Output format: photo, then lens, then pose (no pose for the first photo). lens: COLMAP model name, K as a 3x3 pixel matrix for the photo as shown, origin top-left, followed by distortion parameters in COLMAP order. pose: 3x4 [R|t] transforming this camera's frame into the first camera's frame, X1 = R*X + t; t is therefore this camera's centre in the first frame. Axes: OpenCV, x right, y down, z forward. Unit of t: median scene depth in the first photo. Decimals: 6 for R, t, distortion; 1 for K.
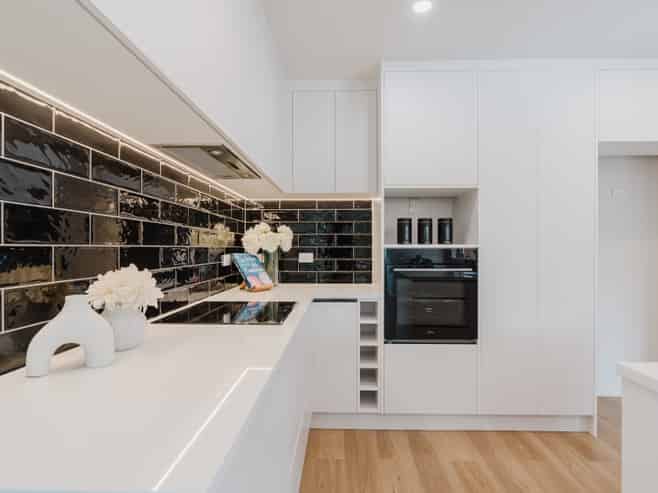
lens RADIAL K [[381.4, 0, 329.0], [0, 381.4, 246.5], [0, 0, 1]] dist [-0.002108, -0.001720]
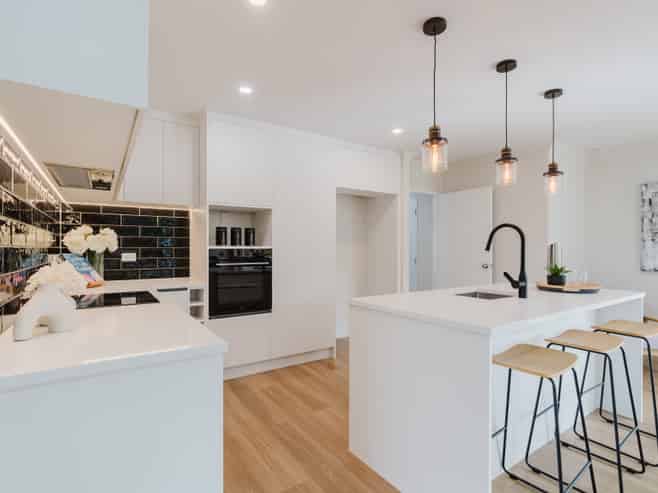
lens RADIAL K [[346.1, 0, 329.0], [0, 346.1, 246.5], [0, 0, 1]] dist [-0.000744, -0.000089]
pose [[0.816830, 0.003458, 0.576867, -0.199136], [-0.001625, 0.999992, -0.003694, 0.000192], [-0.576876, 0.002080, 0.816829, -0.229825]]
